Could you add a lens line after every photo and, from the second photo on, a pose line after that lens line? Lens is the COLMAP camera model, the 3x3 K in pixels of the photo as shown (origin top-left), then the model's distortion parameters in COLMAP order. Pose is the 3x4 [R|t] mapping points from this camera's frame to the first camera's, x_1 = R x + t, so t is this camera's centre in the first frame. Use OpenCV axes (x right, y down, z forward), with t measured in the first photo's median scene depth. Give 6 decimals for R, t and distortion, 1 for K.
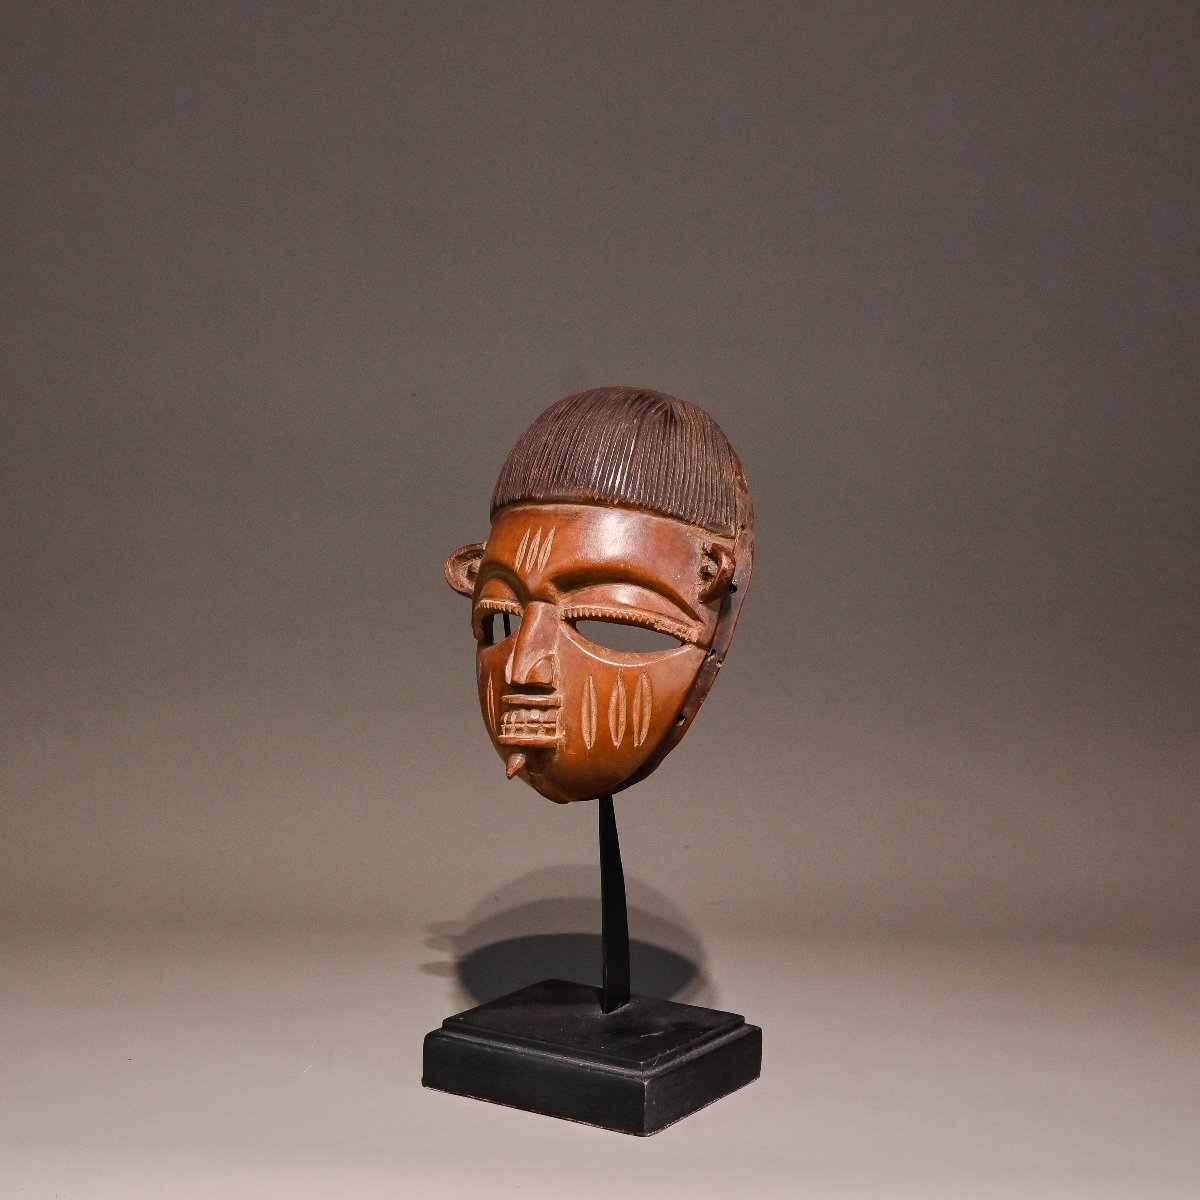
lens RADIAL K [[2464.3, 0, 600.0], [0, 2464.3, 600.0], [0, 0, 1]] dist [-0.014765, -0.021408]
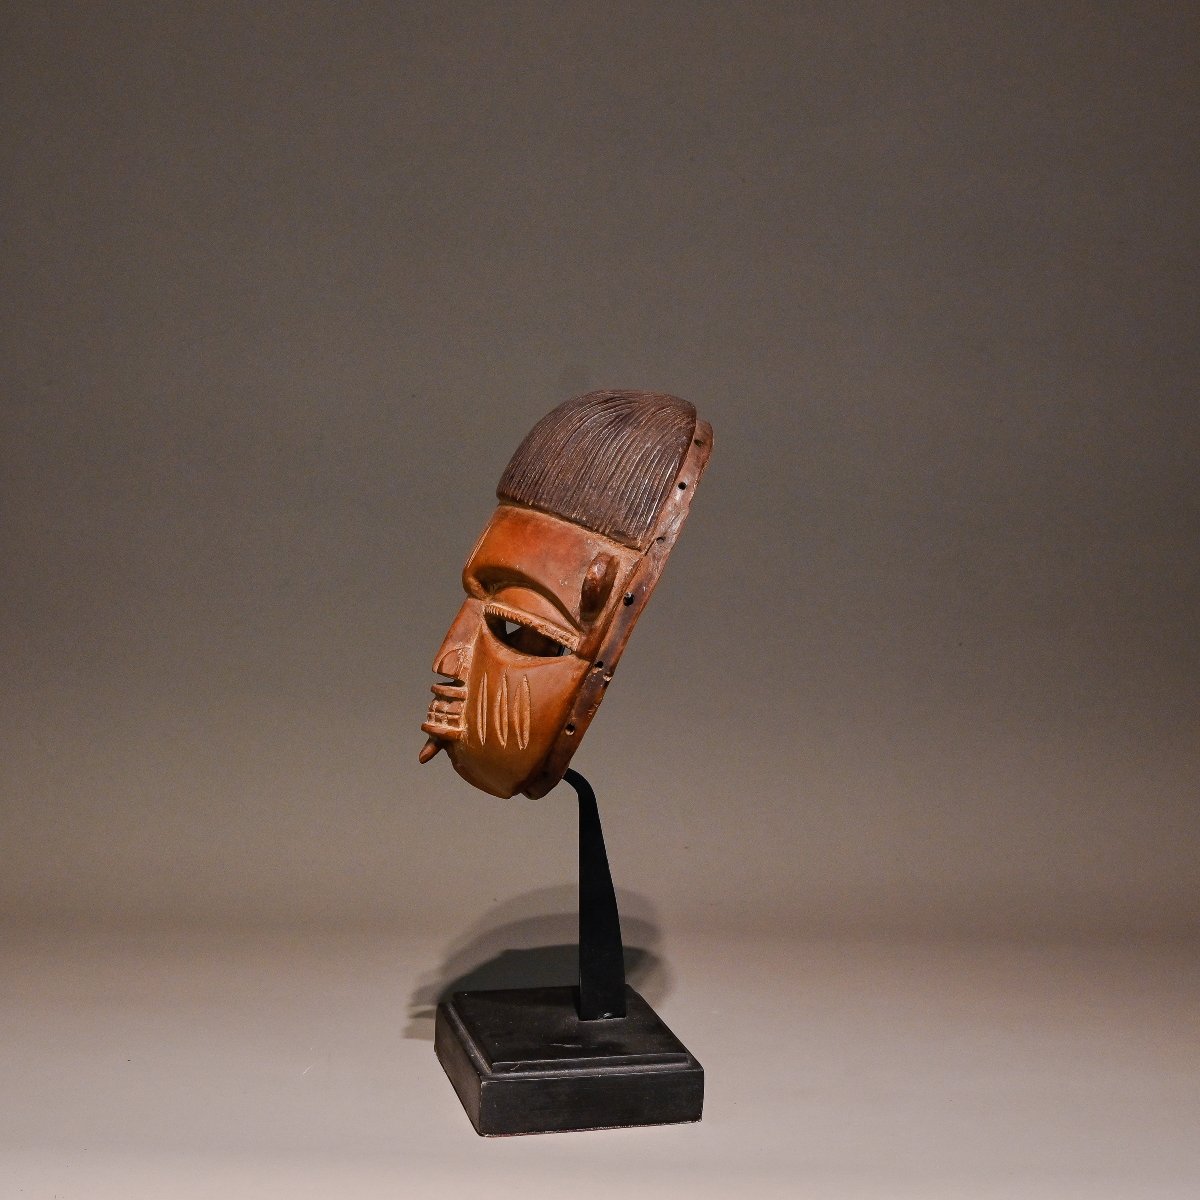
lens RADIAL K [[2464.3, 0, 600.0], [0, 2464.3, 600.0], [0, 0, 1]] dist [-0.014765, -0.021408]
pose [[0.728261, 0.091227, -0.679201, 0.705984], [-0.092363, 0.995123, 0.034626, -0.037797], [0.679047, 0.037516, 0.733135, 0.287689]]
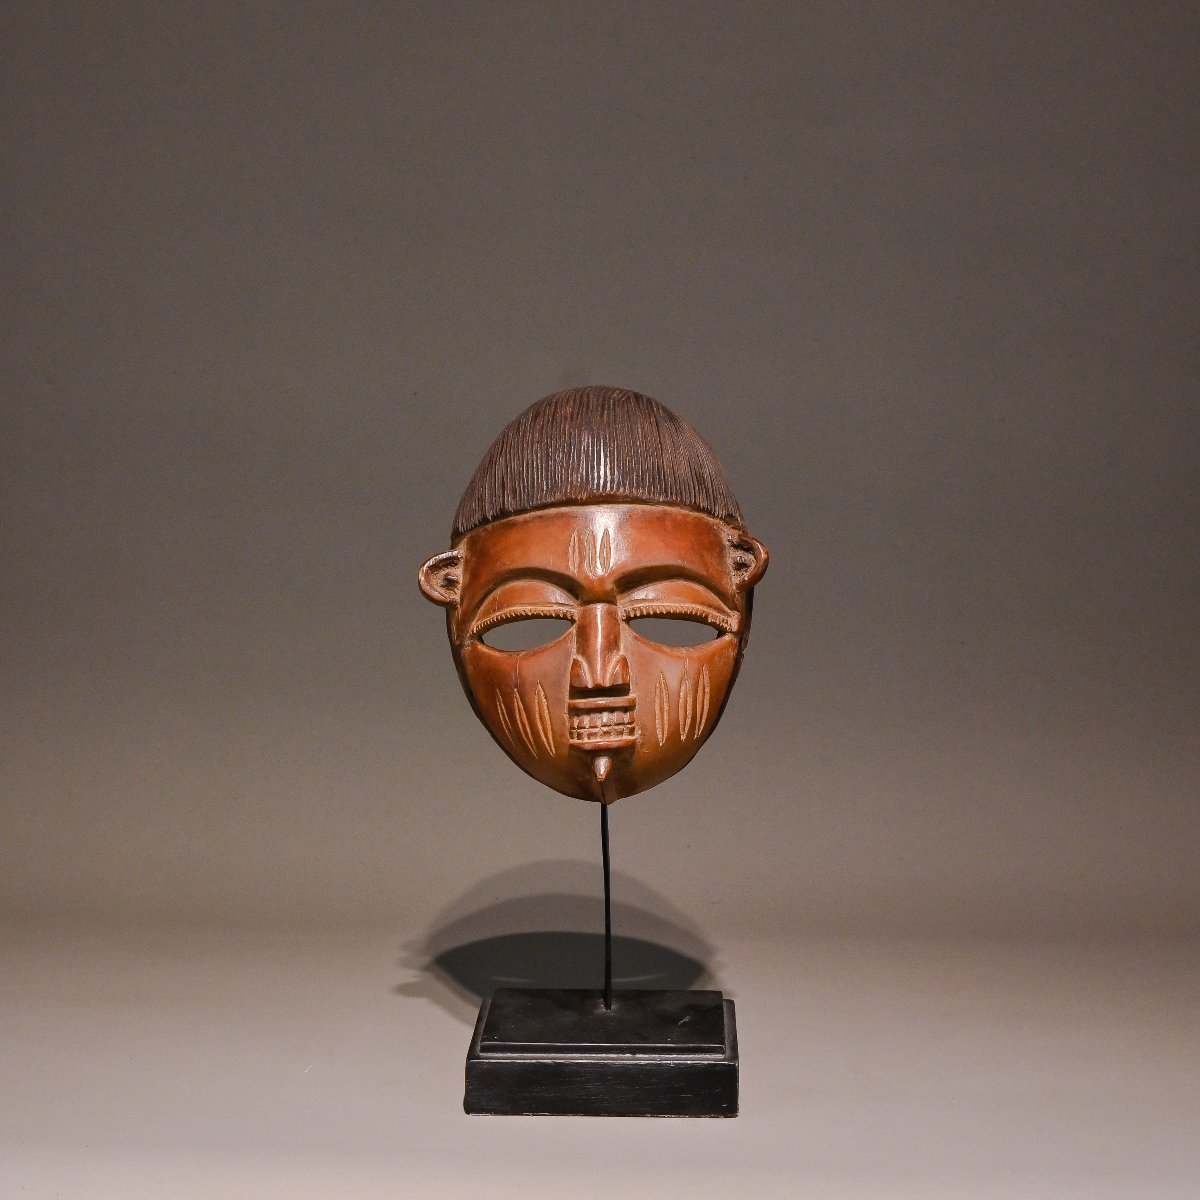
lens RADIAL K [[2464.3, 0, 600.0], [0, 2464.3, 600.0], [0, 0, 1]] dist [-0.014765, -0.021408]
pose [[0.845305, -0.074636, 0.529046, -0.550663], [0.069752, 0.997136, 0.029224, -0.029821], [-0.529712, 0.012199, 0.848090, 0.156074]]
